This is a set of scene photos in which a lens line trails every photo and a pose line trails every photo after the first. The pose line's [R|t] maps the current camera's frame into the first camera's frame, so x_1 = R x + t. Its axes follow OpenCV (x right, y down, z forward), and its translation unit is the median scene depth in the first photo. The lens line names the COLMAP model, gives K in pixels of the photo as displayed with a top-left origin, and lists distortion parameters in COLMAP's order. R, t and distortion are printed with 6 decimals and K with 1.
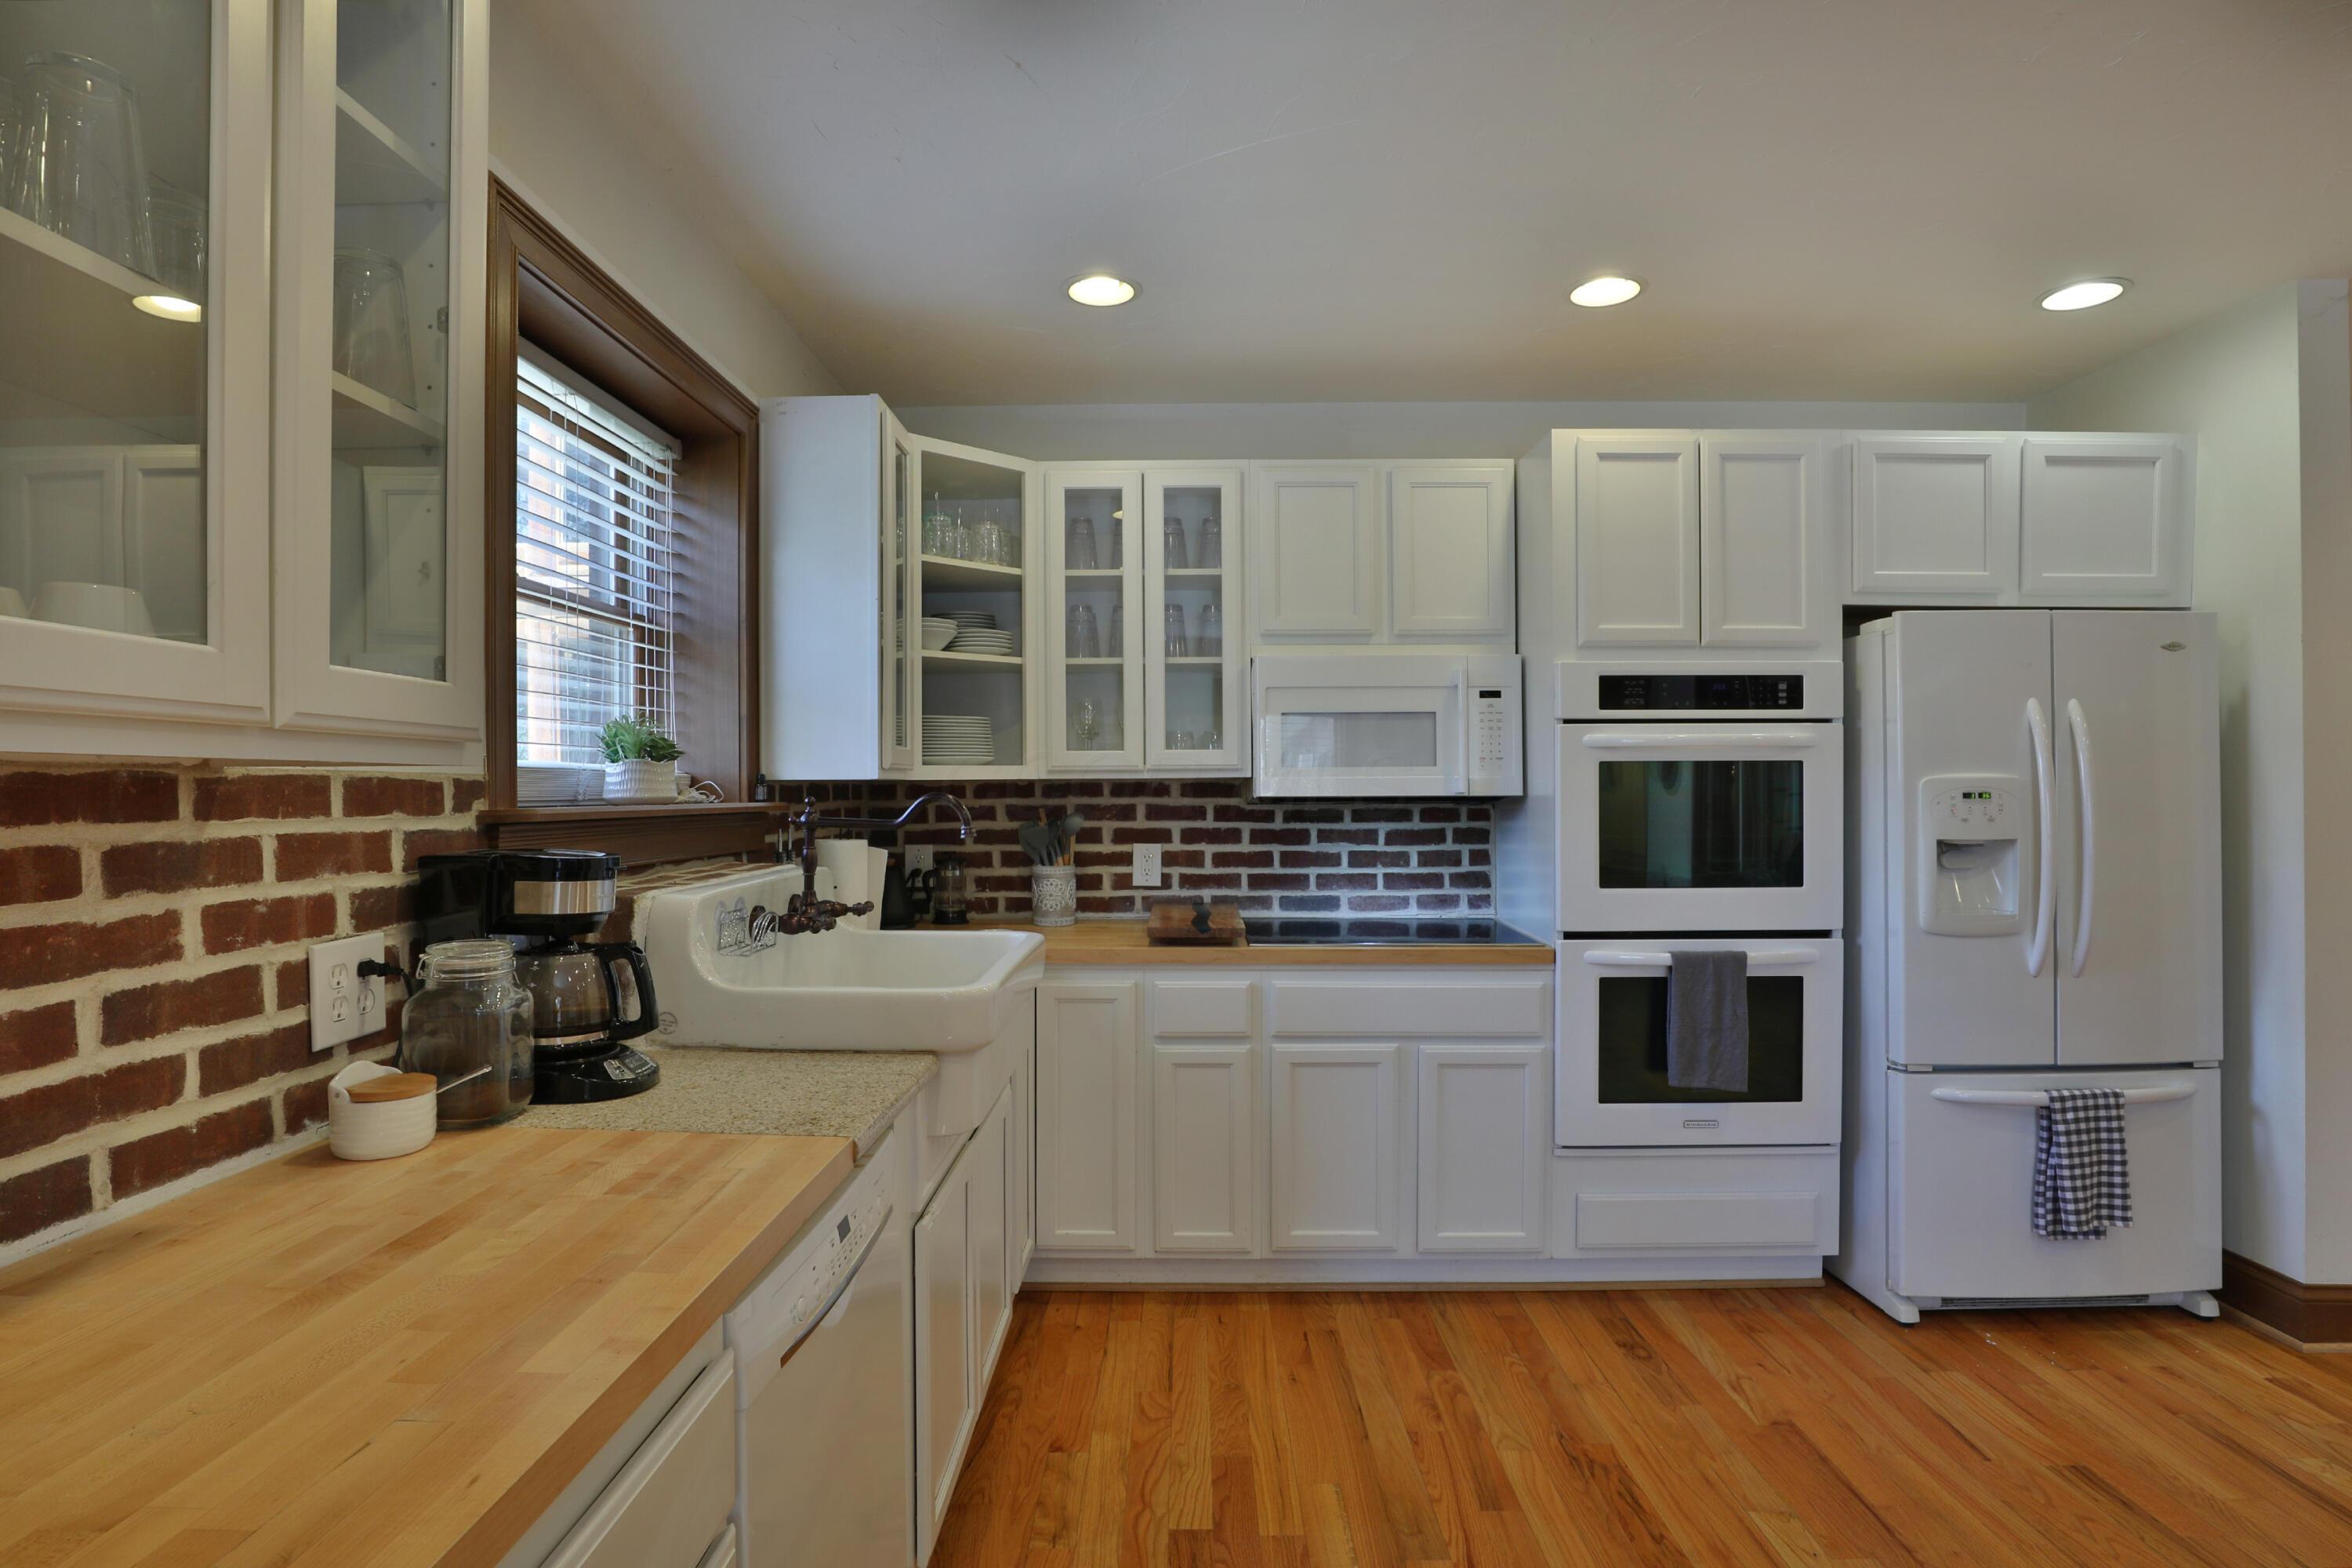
lens RADIAL K [[1153.9, 0, 1151.8], [0, 1153.9, 792.2], [0, 0, 1]] dist [-0.037018, 0.003115]
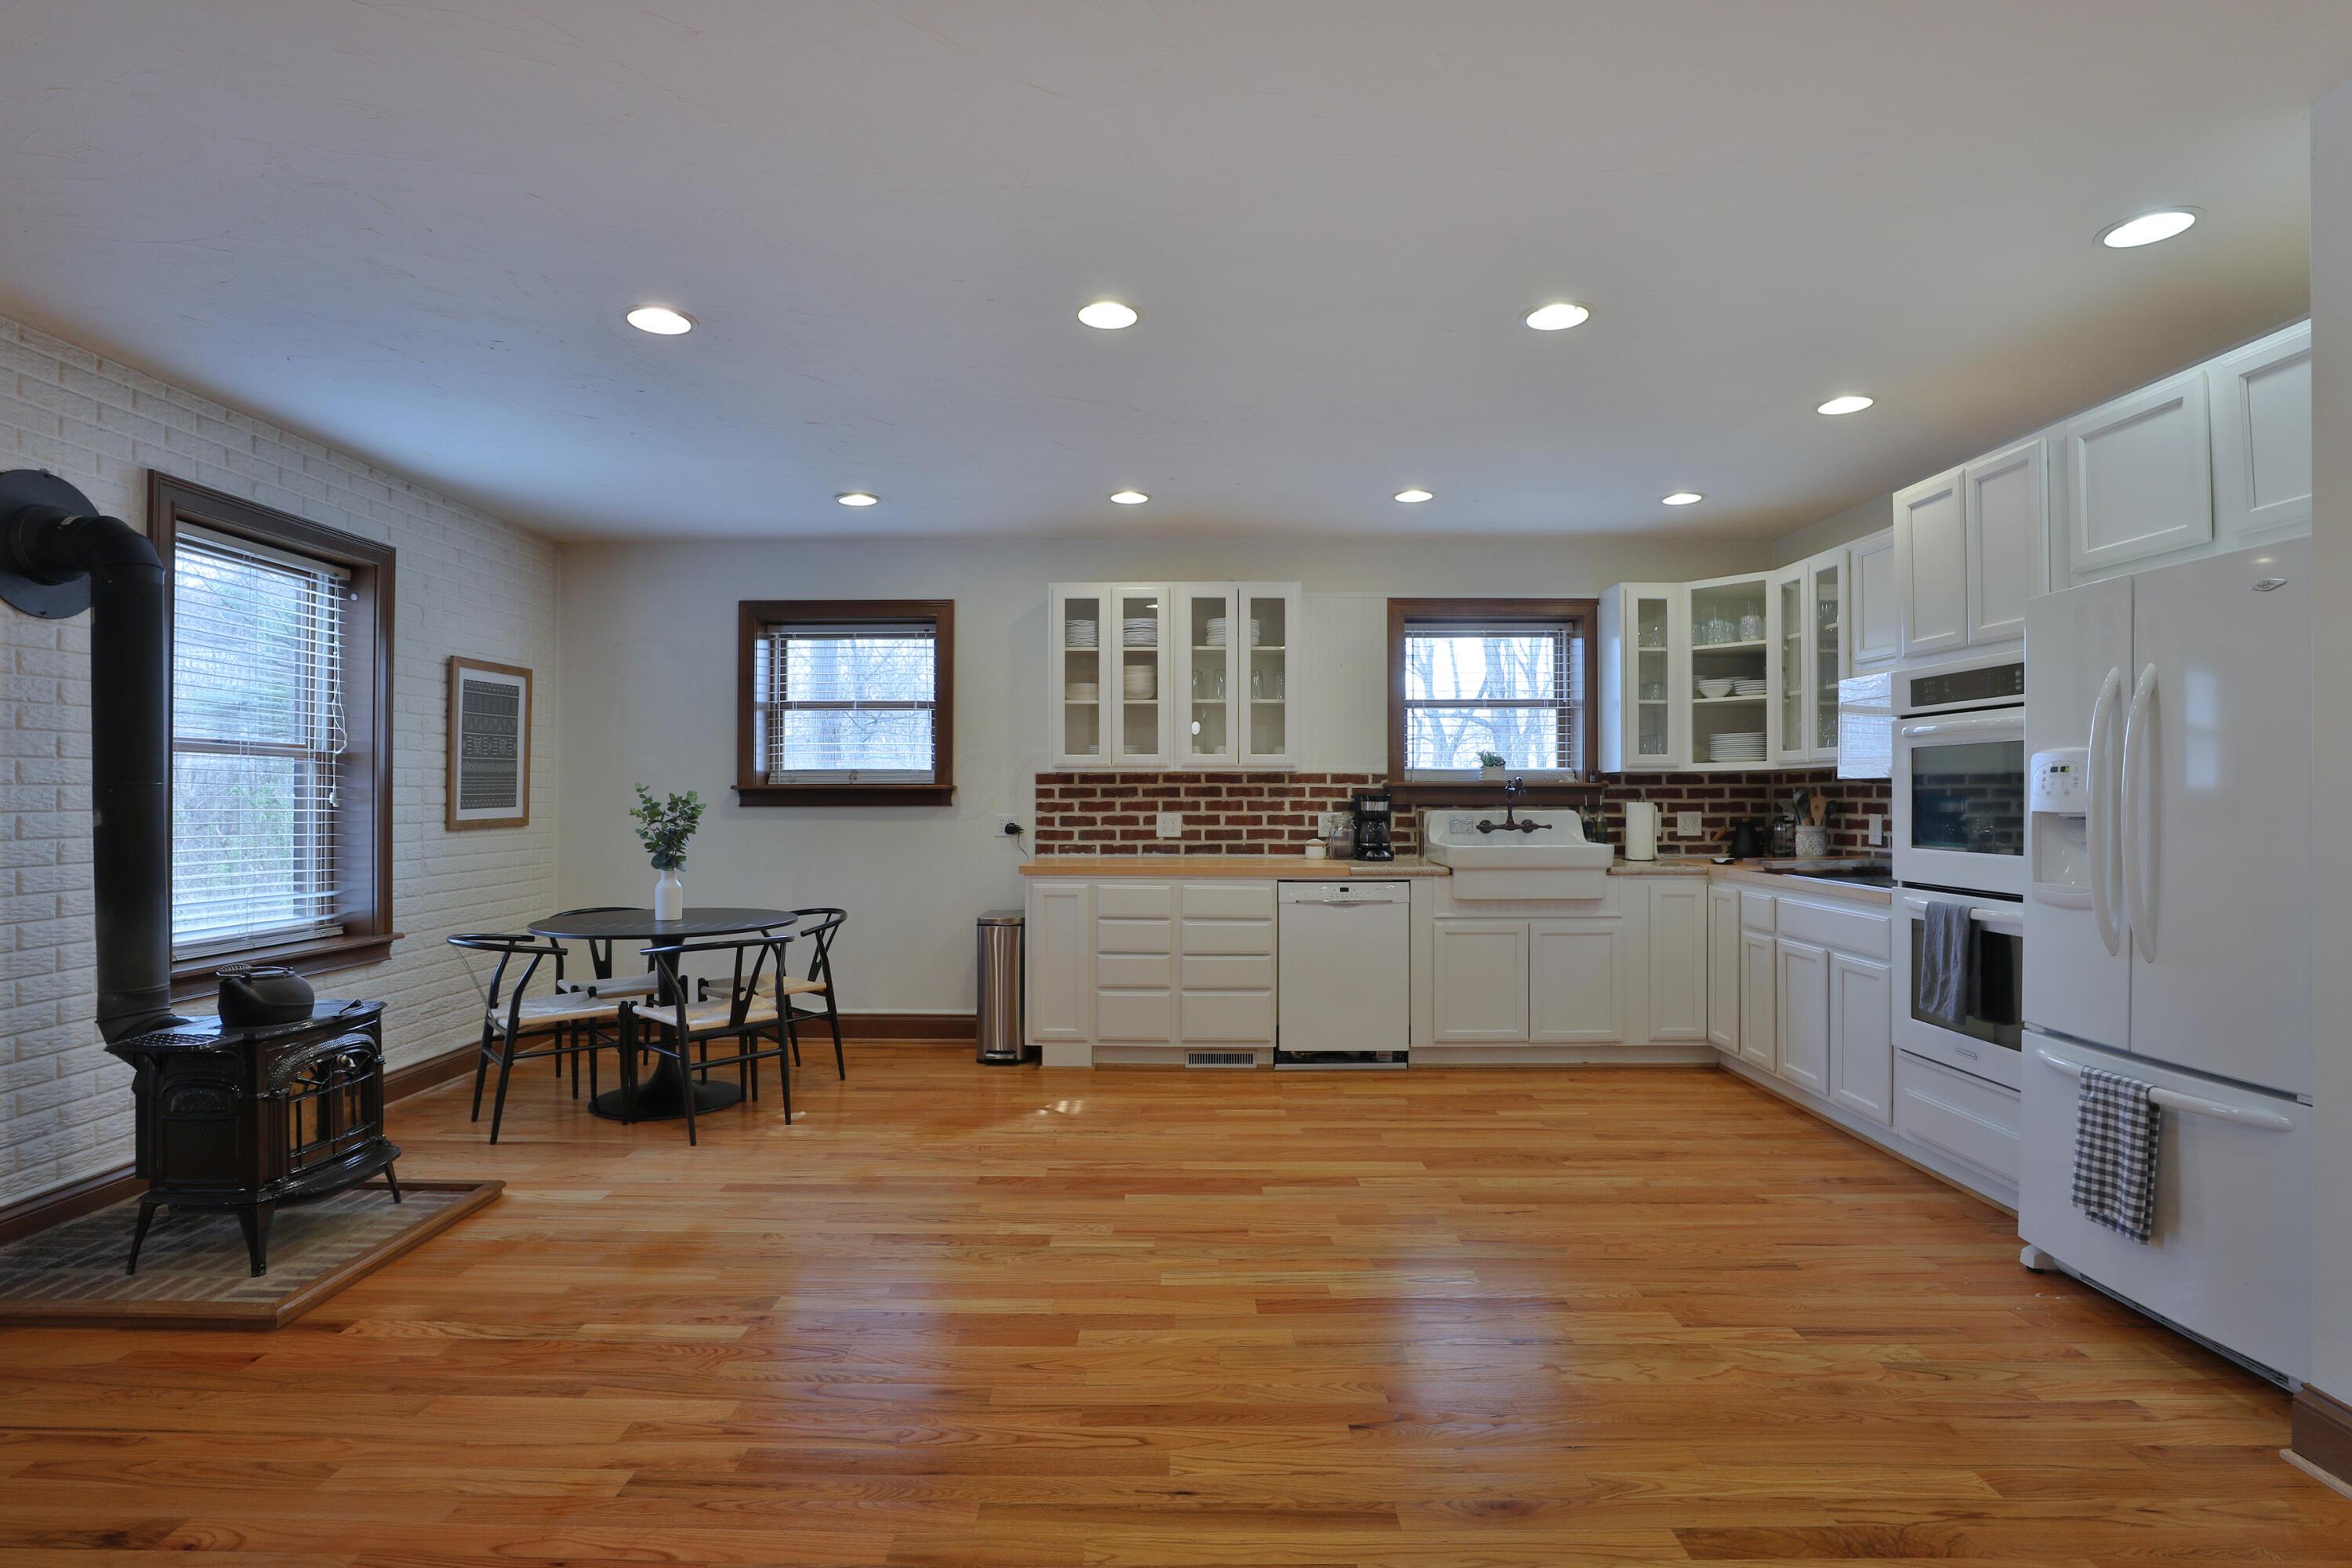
lens RADIAL K [[1153.9, 0, 1163.8], [0, 1153.9, 793.0], [0, 0, 1]] dist [-0.037018, 0.003115]
pose [[0.005314, 0.001684, -0.999984, 1.635255], [-0.003705, 0.999992, 0.001665, 0.024014], [0.999979, 0.003696, 0.005320, 0.165801]]
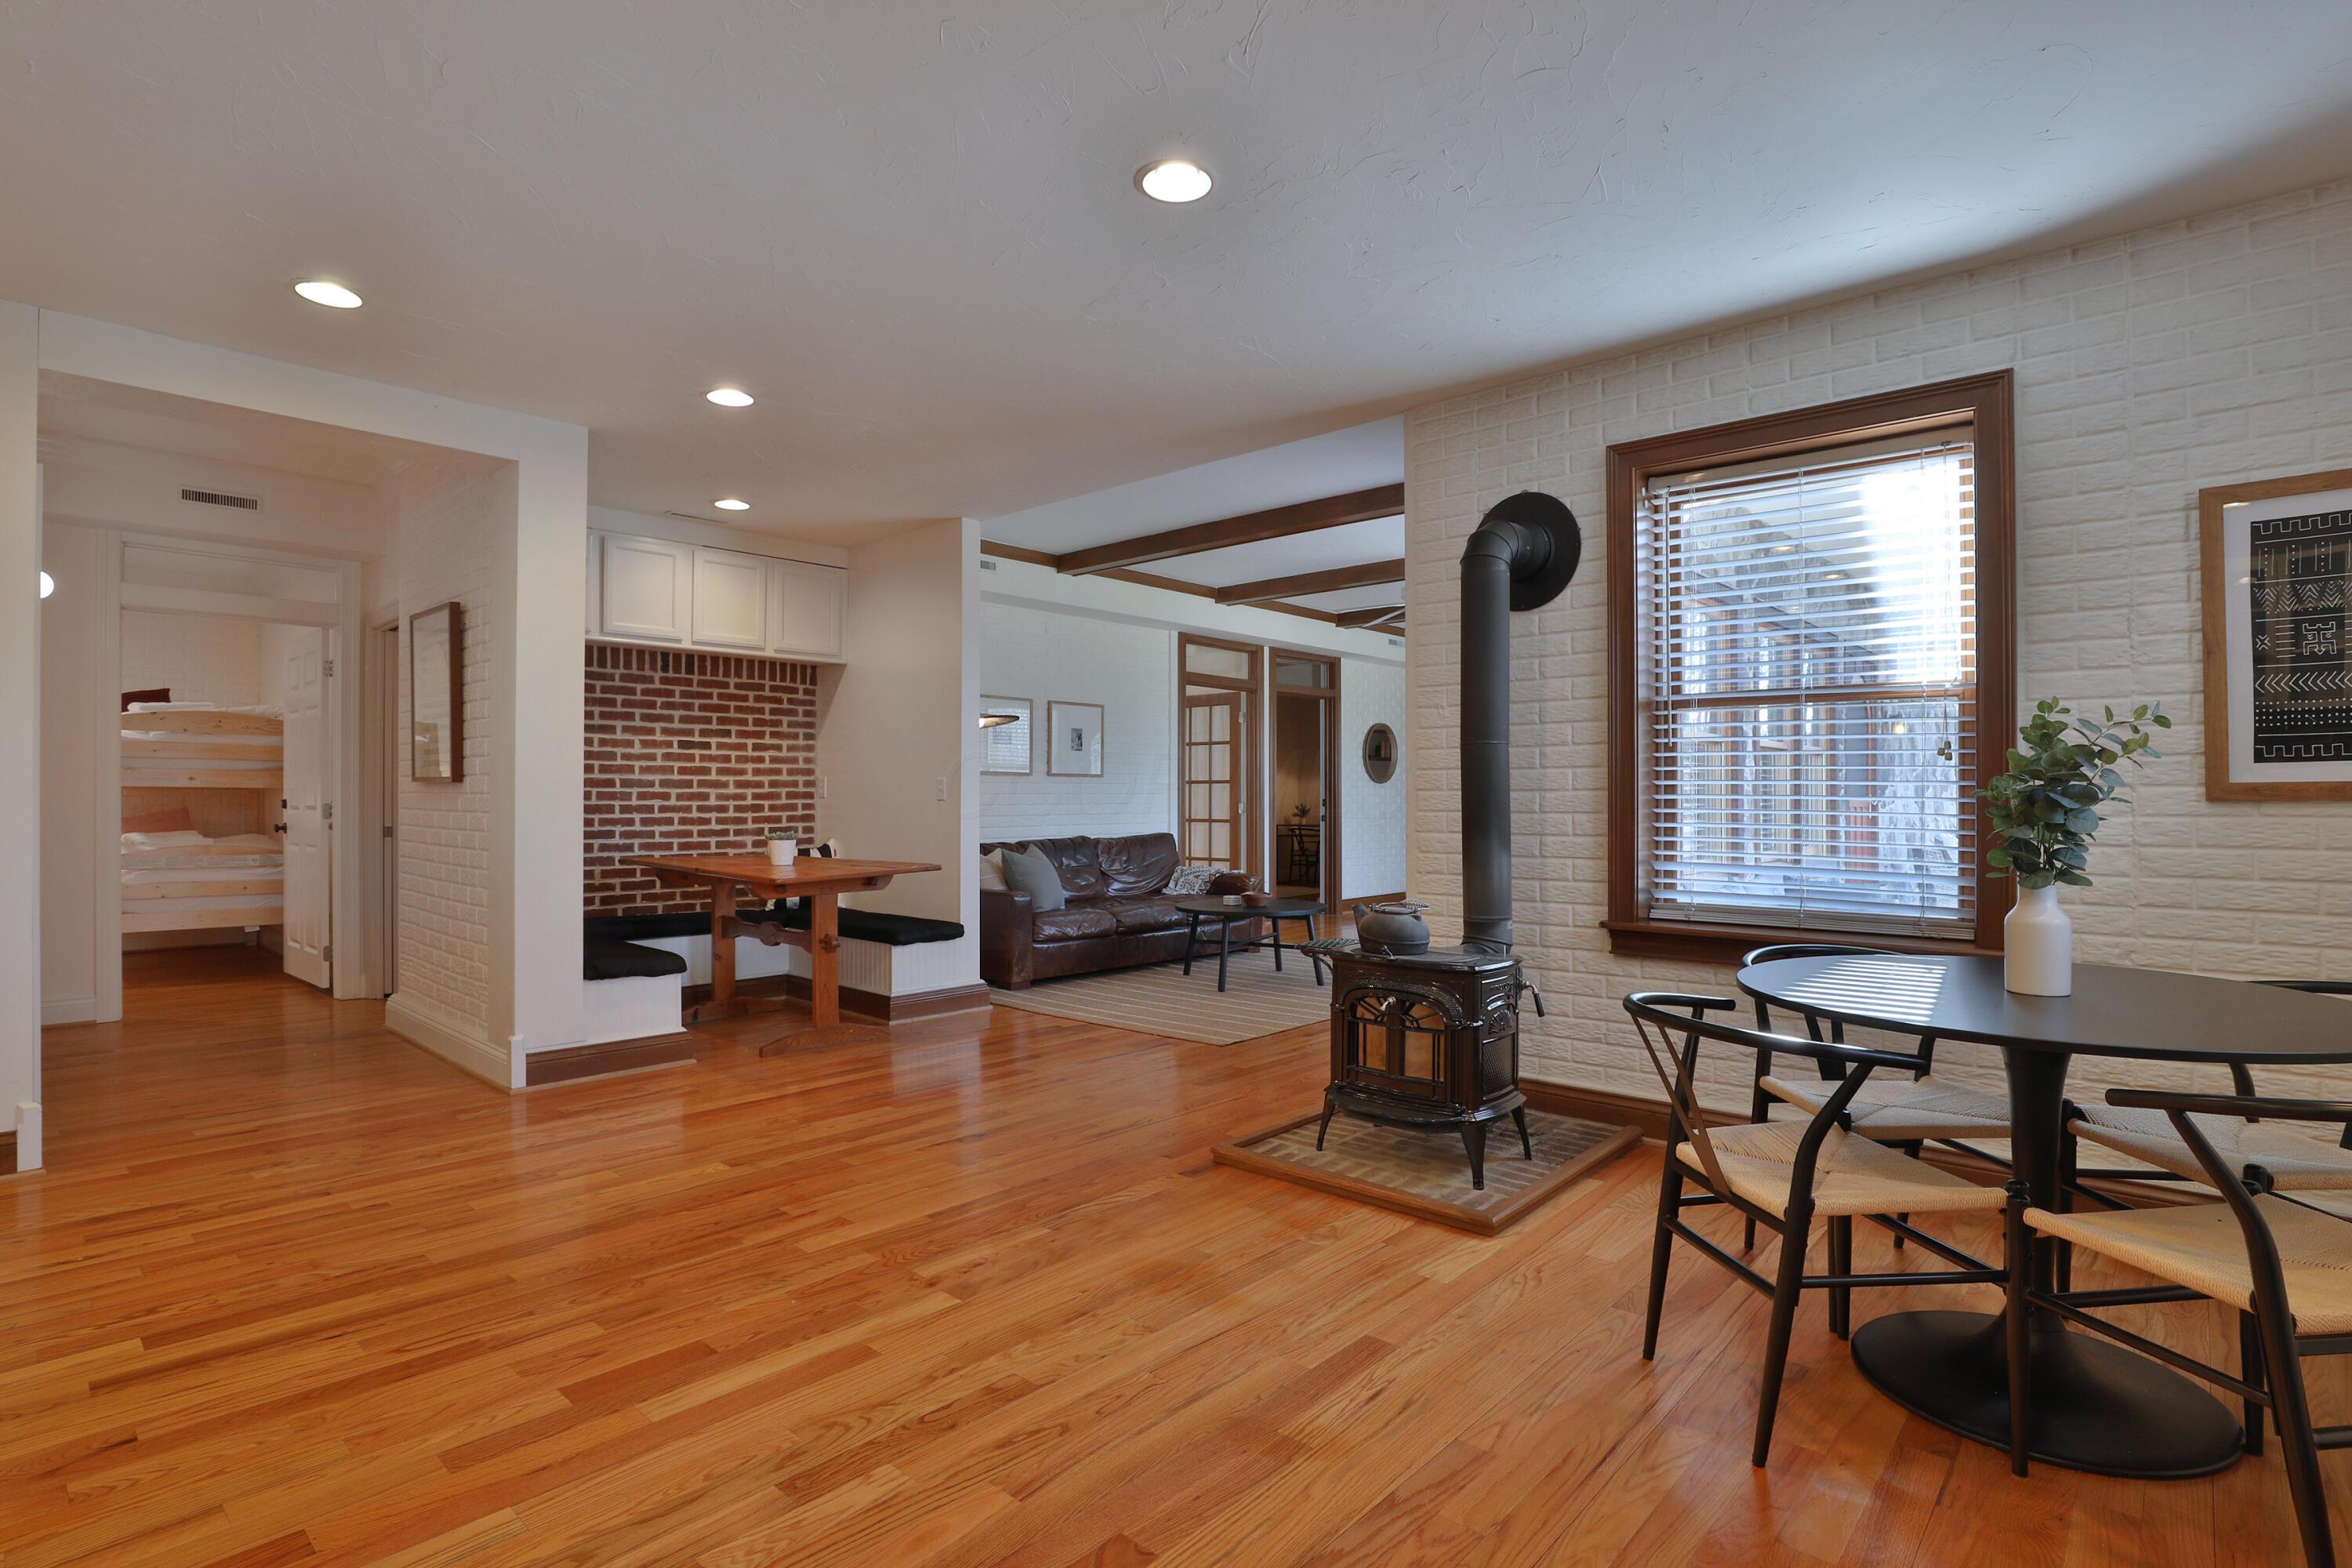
lens RADIAL K [[1153.9, 0, 1178.8], [0, 1153.9, 793.8], [0, 0, 1]] dist [-0.037018, 0.003115]
pose [[-0.752914, 0.006126, 0.658091, -0.024911], [0.007634, 0.999971, -0.000575, 0.075315], [-0.658075, 0.004591, -0.752938, 0.385523]]
